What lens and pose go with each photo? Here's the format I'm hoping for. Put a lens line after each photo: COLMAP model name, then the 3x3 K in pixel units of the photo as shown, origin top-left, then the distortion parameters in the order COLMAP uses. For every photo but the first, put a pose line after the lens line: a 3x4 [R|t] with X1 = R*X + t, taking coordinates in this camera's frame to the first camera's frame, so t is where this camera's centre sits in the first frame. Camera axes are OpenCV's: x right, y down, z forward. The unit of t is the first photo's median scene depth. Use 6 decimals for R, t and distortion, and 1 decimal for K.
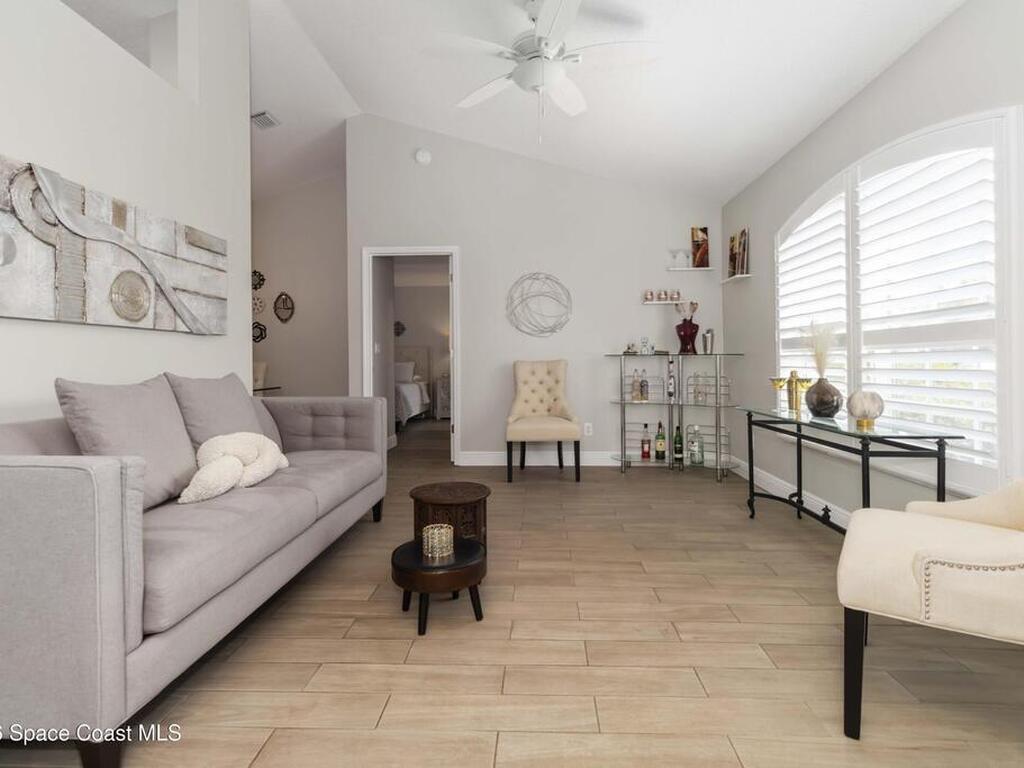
lens RADIAL K [[537.2, 0, 521.5], [0, 537.2, 363.5], [0, 0, 1]] dist [-0.002944, 0.000481]
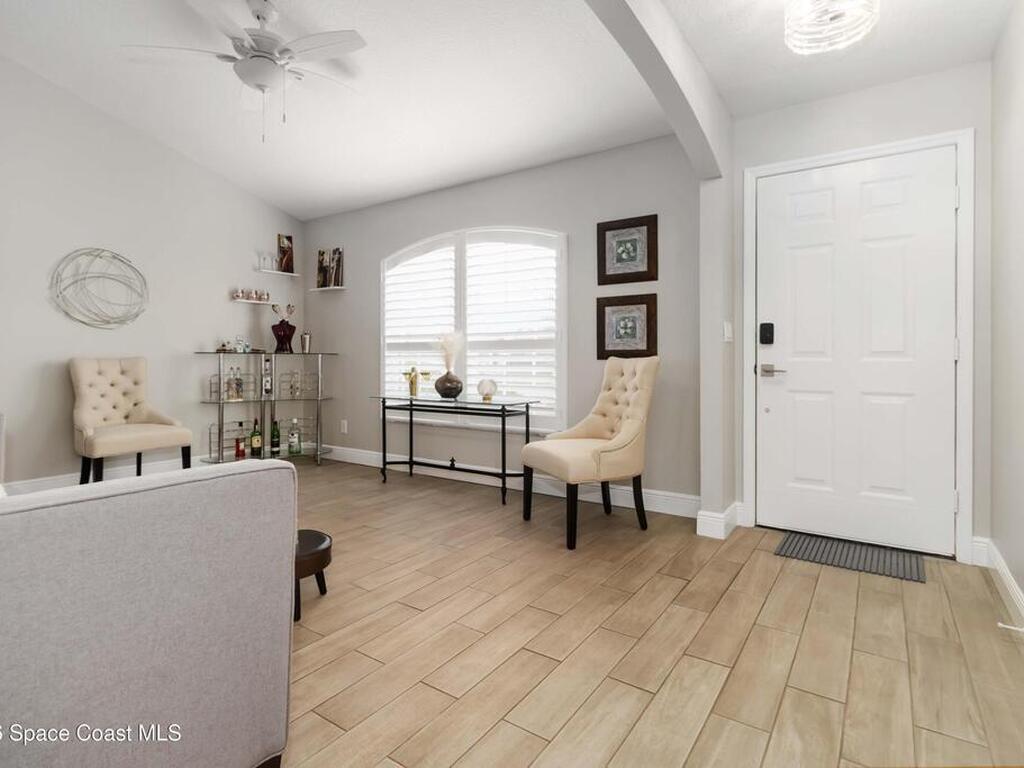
lens RADIAL K [[537.2, 0, 524.9], [0, 537.2, 363.4], [0, 0, 1]] dist [-0.002944, 0.000481]
pose [[0.521982, 0.001205, 0.852956, -0.352164], [-0.002187, 0.999998, -0.000074, 0.002177], [-0.852954, -0.001827, 0.521983, 0.033020]]
